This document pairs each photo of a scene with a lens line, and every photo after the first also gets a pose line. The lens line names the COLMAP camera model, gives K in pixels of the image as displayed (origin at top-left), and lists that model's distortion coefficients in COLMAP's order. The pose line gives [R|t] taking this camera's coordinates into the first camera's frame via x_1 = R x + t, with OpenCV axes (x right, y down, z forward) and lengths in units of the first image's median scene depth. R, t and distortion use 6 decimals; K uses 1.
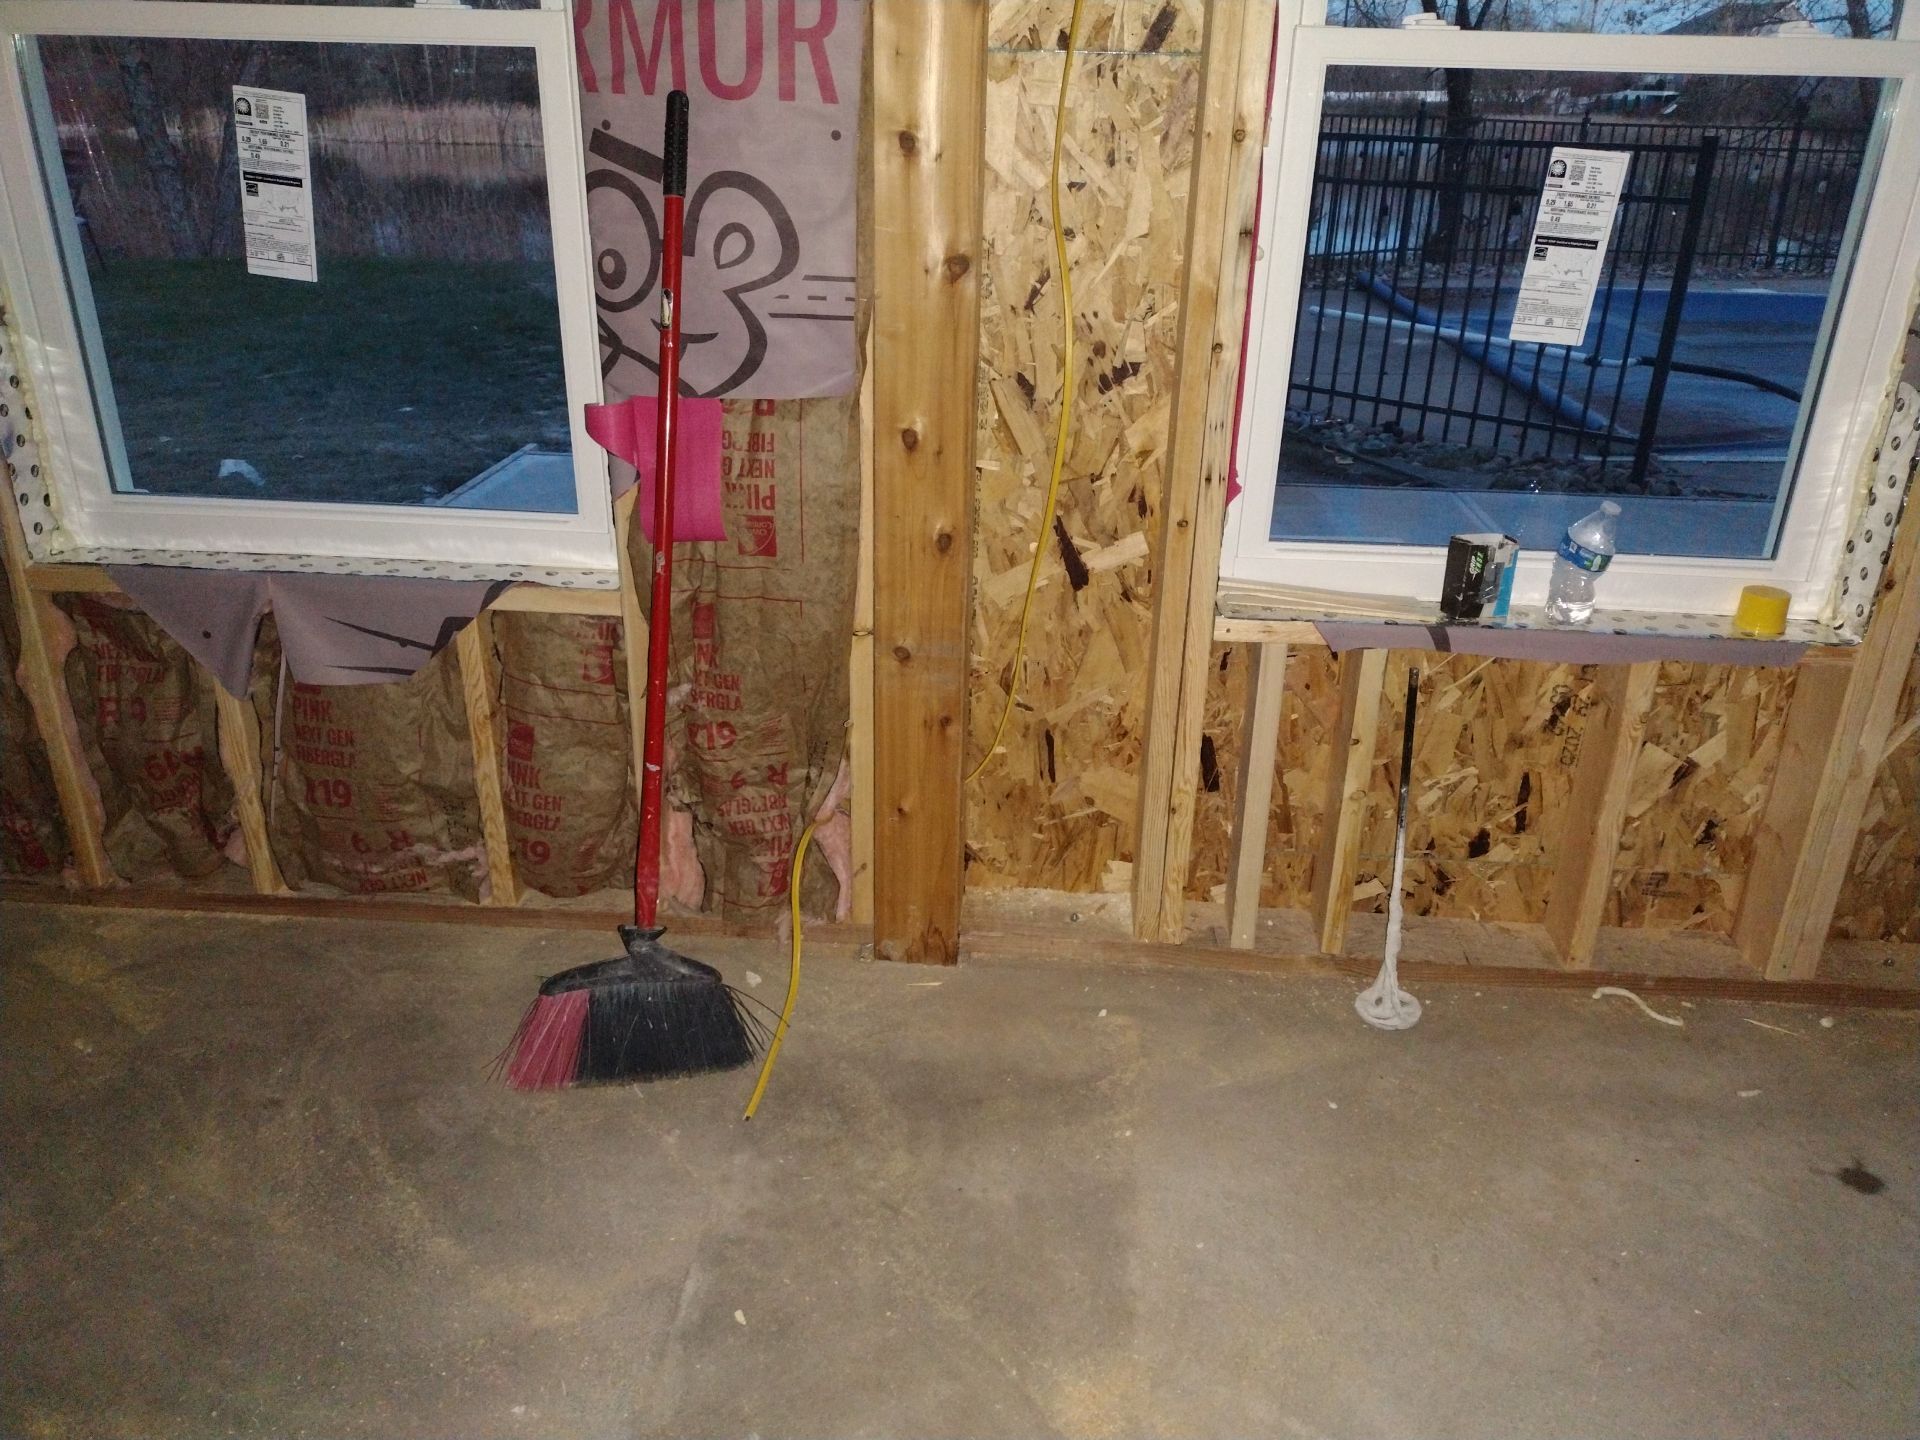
lens RADIAL K [[1380.3, 0, 971.1], [0, 1380.3, 719.8], [0, 0, 1]] dist [0.000567, -0.008435]
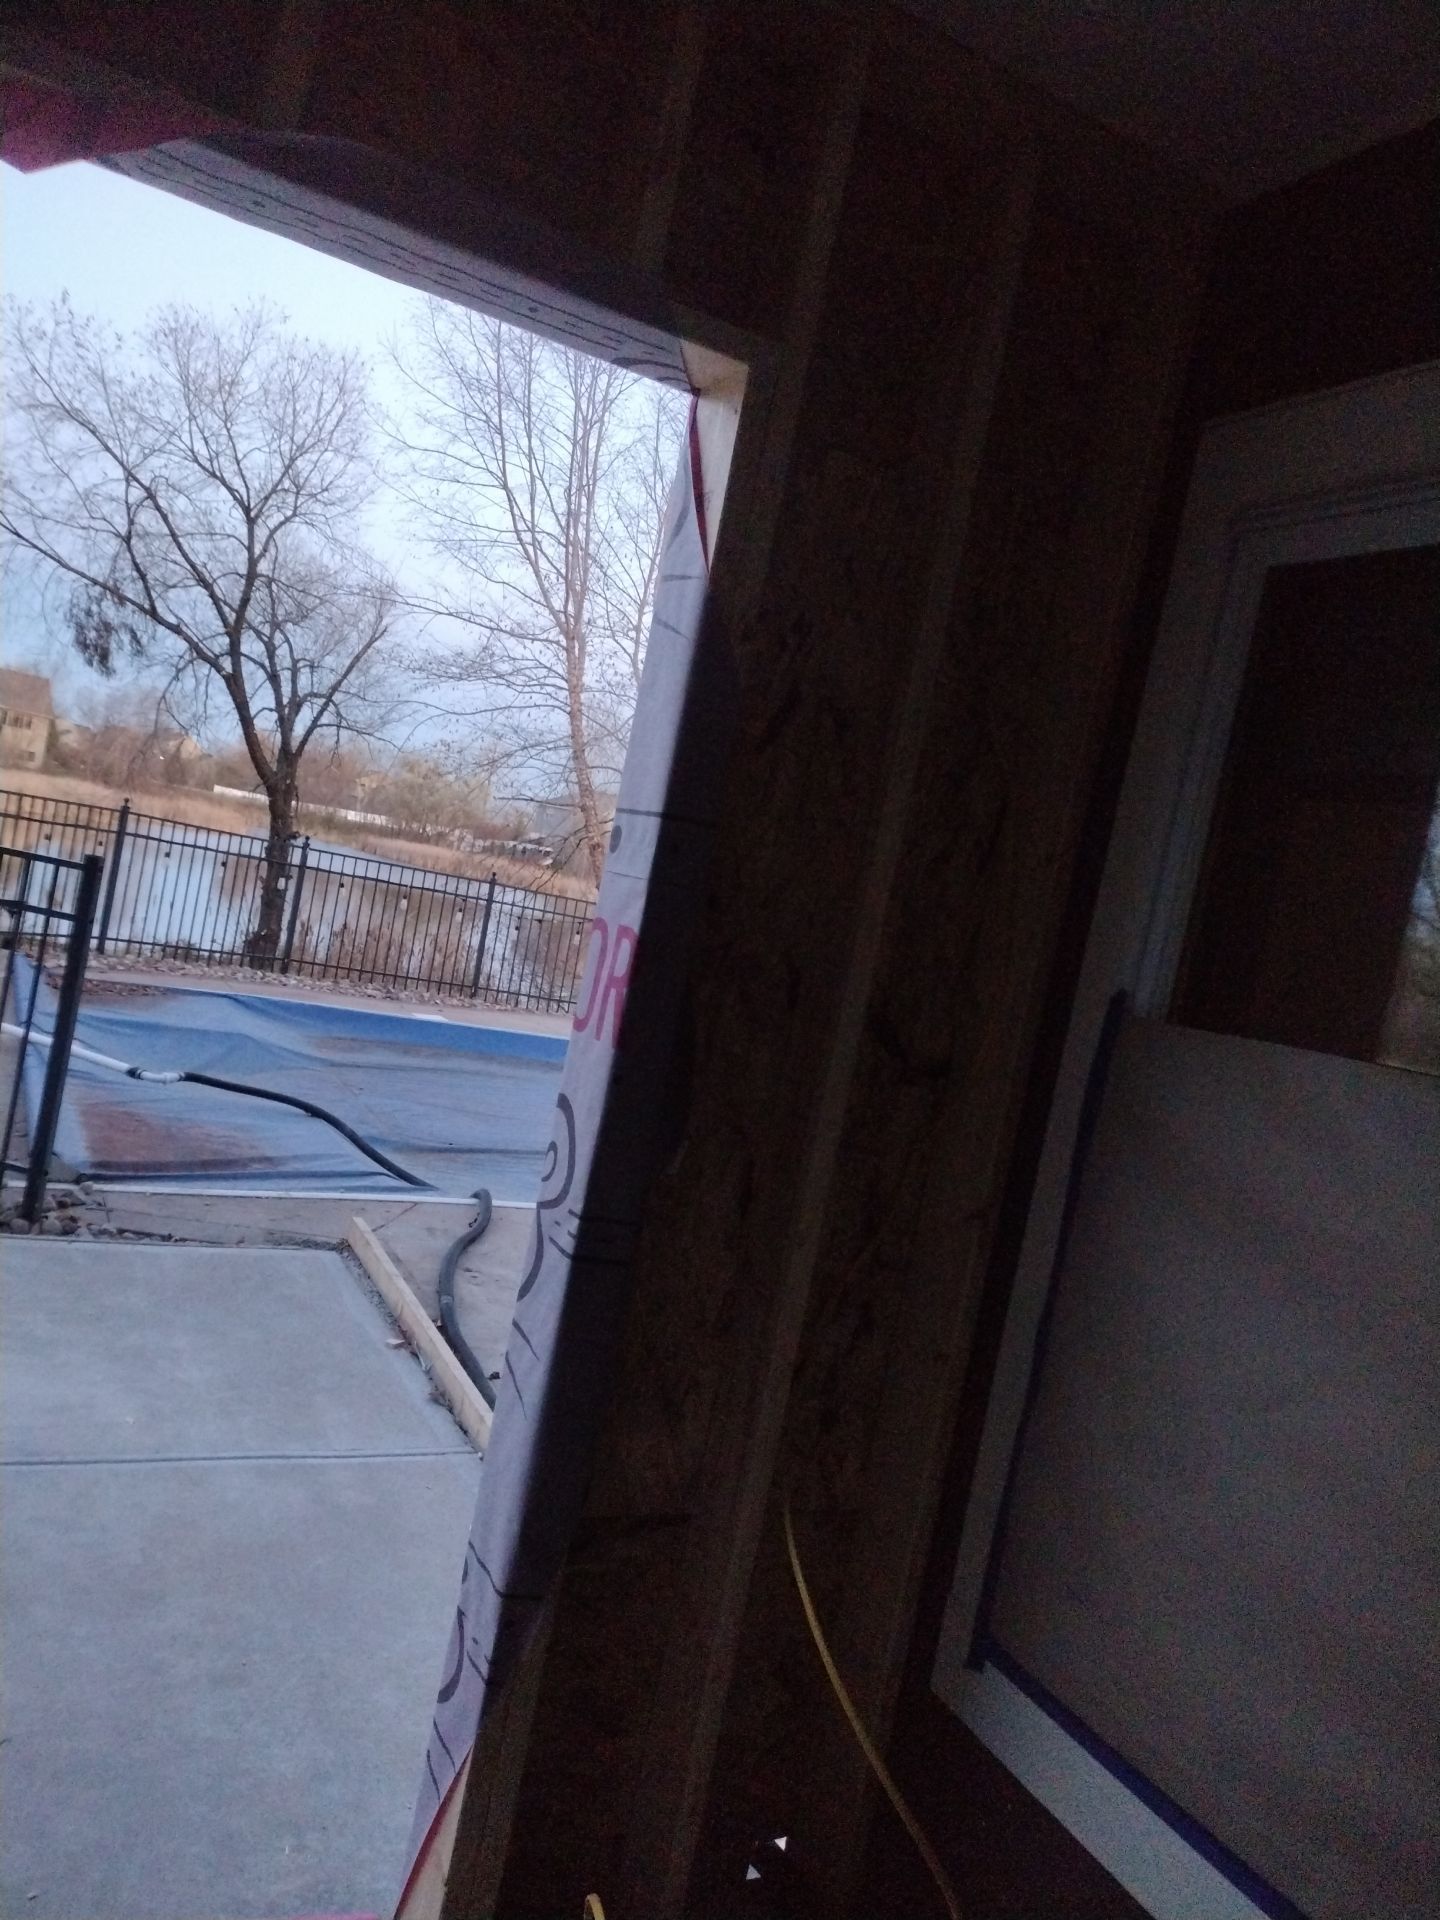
lens RADIAL K [[1380.3, 0, 735.2], [0, 1380.3, 959.2], [0, 0, 1]] dist [0.000567, -0.008435]
pose [[0.834205, 0.126977, 0.536637, 0.972976], [0.047312, 0.953062, -0.299055, -0.122173], [-0.549422, 0.274862, 0.789041, 0.064204]]
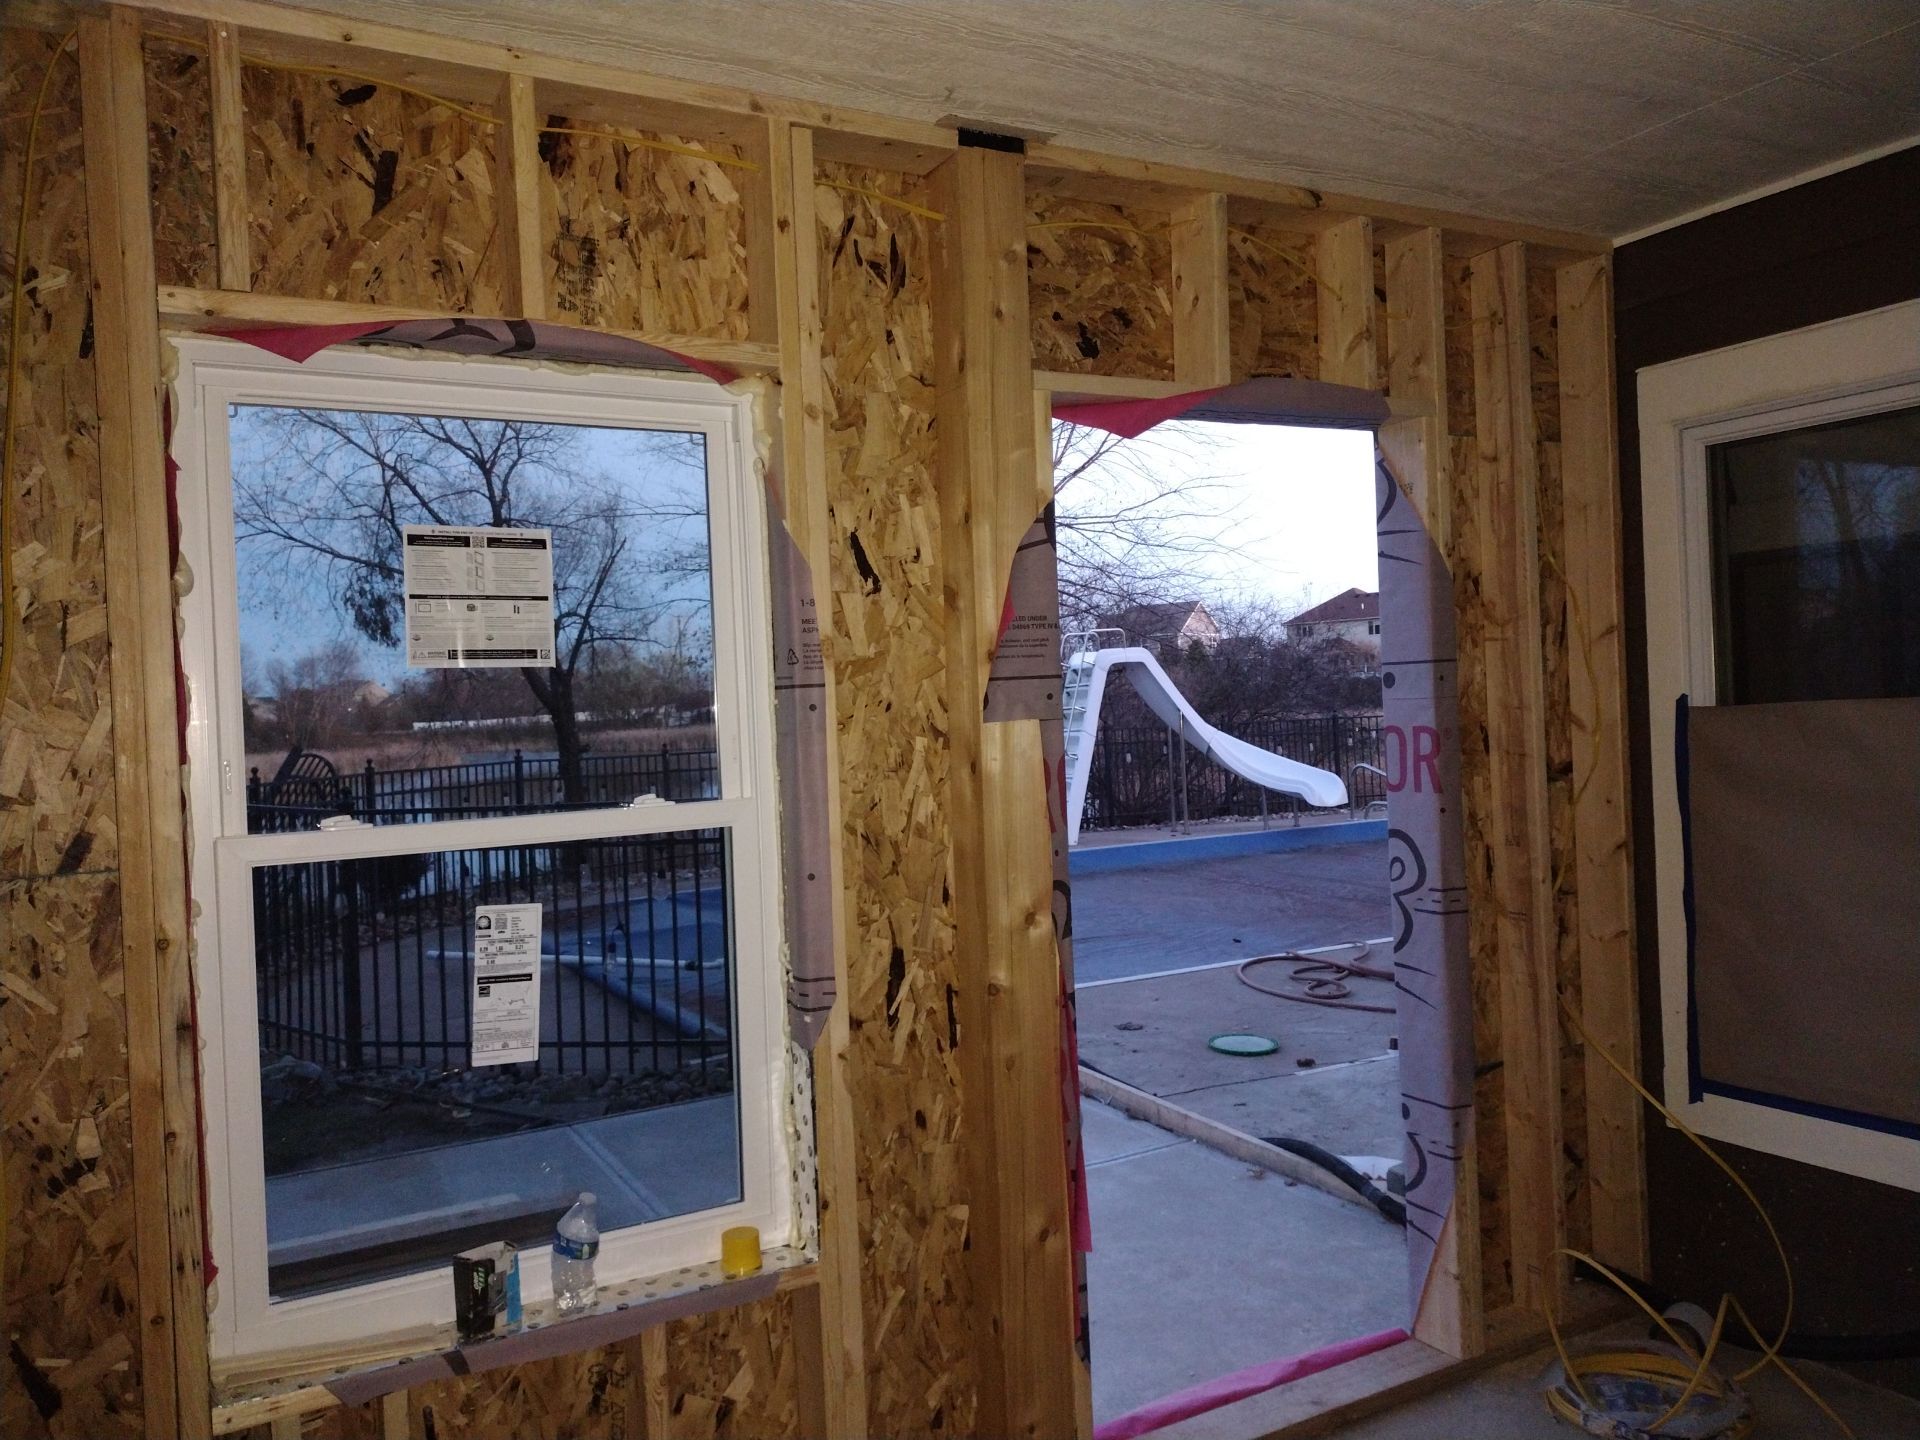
lens RADIAL K [[1380.3, 0, 961.2], [0, 1380.3, 716.0], [0, 0, 1]] dist [0.000567, -0.008435]
pose [[0.835389, -0.058151, 0.546575, 0.119830], [0.278464, 0.902110, -0.329630, -0.049941], [-0.473902, 0.427571, 0.769805, -0.170355]]
